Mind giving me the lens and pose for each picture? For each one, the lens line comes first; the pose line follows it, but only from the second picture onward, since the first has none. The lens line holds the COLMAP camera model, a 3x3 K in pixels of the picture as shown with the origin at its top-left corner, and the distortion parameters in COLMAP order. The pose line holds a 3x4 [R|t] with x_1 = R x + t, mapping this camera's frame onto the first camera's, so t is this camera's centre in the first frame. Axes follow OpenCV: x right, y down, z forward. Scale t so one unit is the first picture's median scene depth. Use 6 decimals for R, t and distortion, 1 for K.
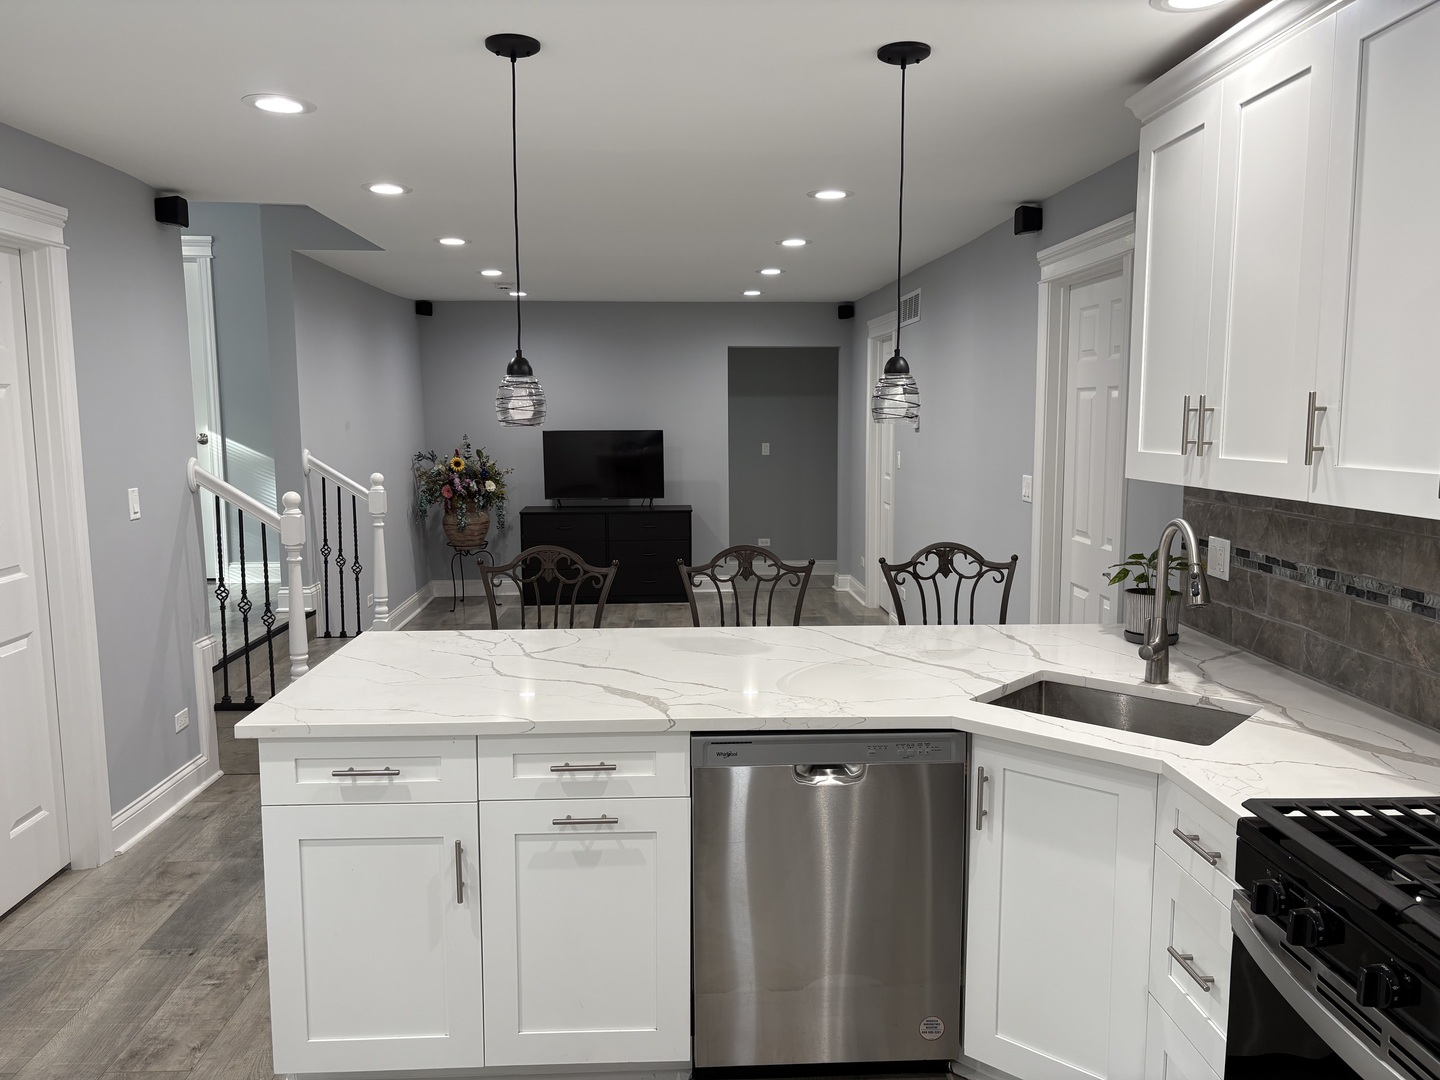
lens RADIAL K [[1086.4, 0, 720.0], [0, 1086.4, 540.0], [0, 0, 1]] dist [0.049222, -0.002760]
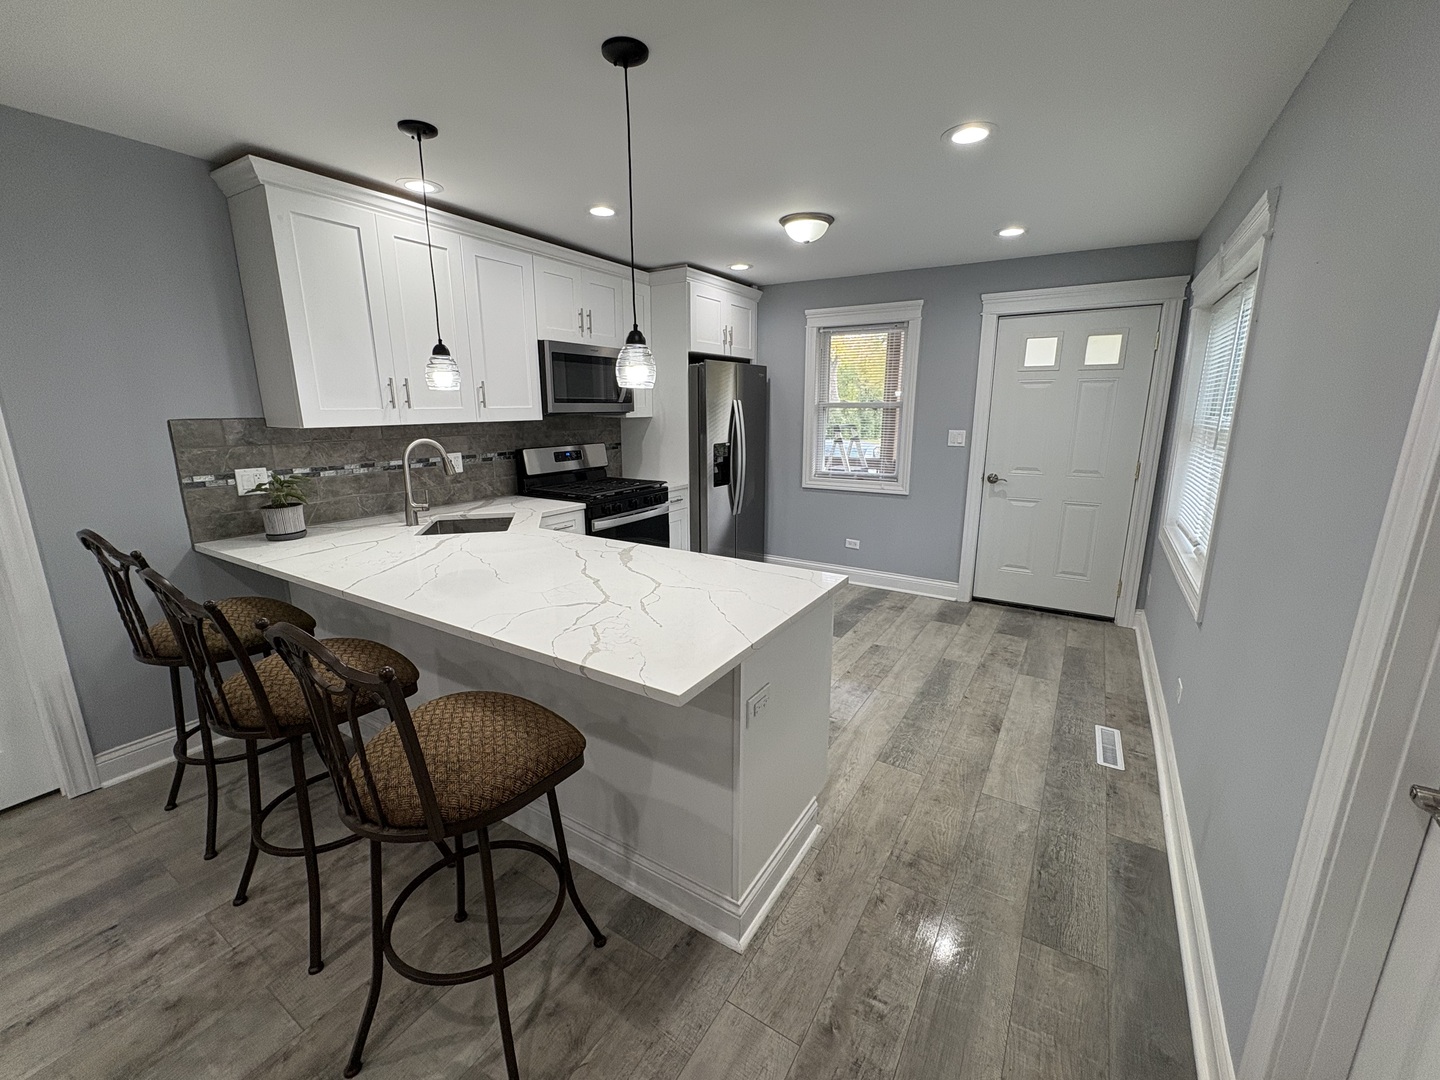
lens RADIAL K [[585.6, 0, 720.0], [0, 585.6, 540.0], [0, 0, 1]] dist [-0.000682, -0.000168]
pose [[-0.824718, -0.125042, 0.551548, -0.572769], [0.069627, 0.945383, 0.318439, -0.127096], [-0.561242, 0.301025, -0.770968, 1.335655]]
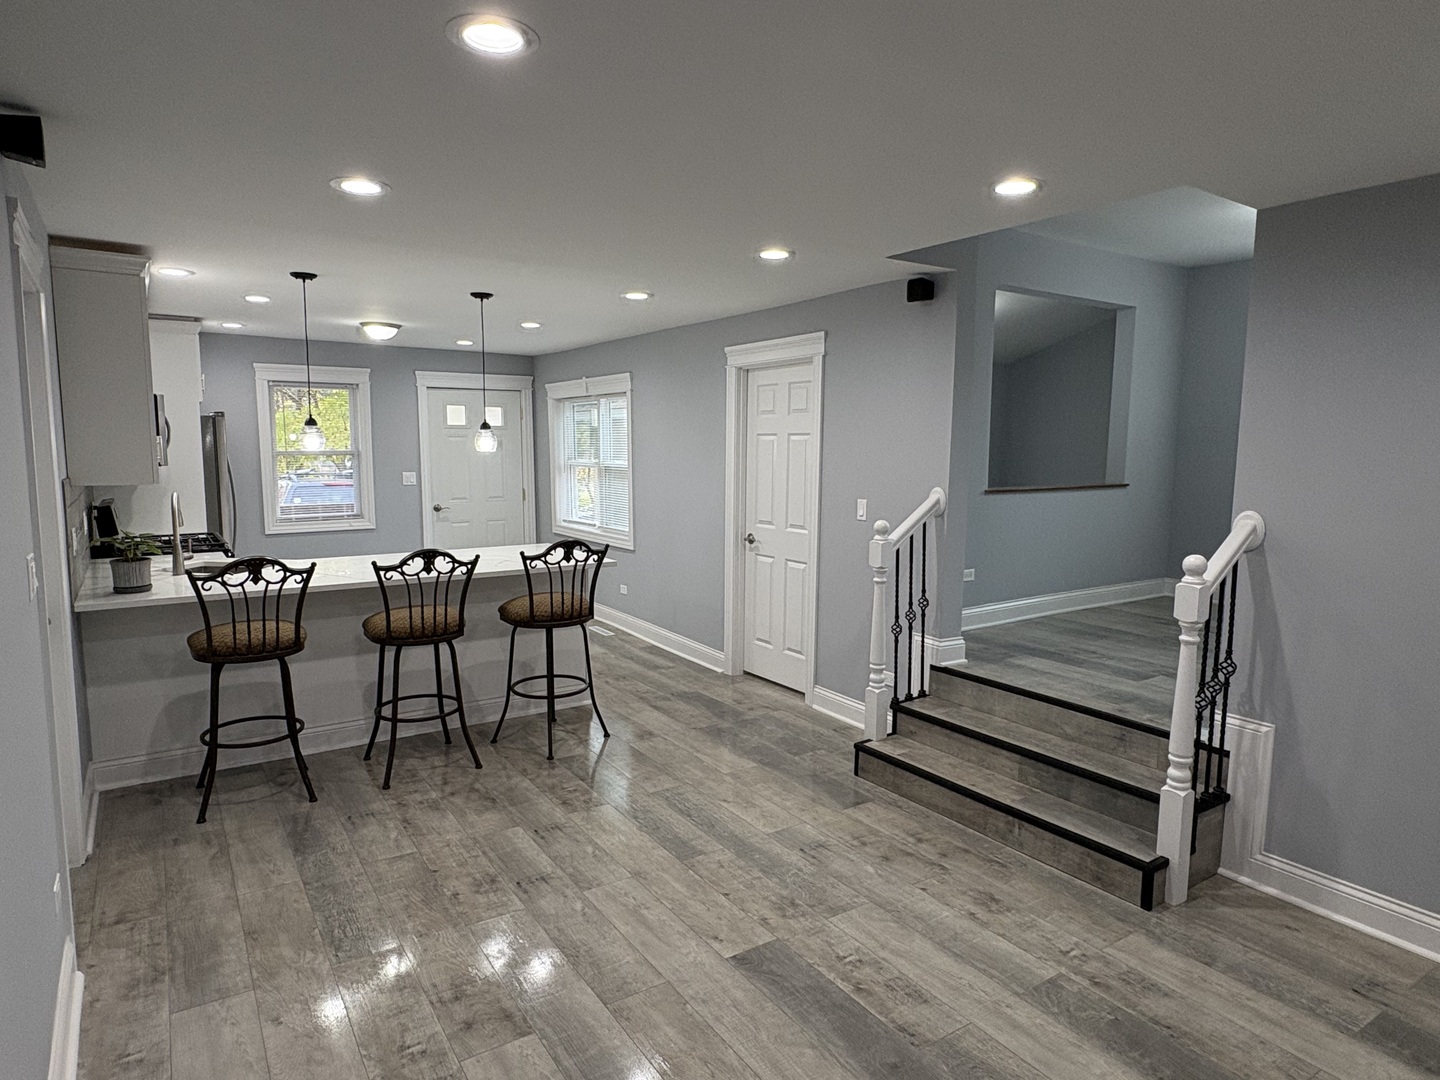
lens RADIAL K [[840.5, 0, 720.0], [0, 840.5, 540.0], [0, 0, 1]] dist [-0.000375, -0.000153]
pose [[-0.850709, 0.056791, -0.522559, 0.307841], [-0.068212, 0.973812, 0.216879, -0.304555], [0.521192, 0.220145, -0.824558, 2.479460]]
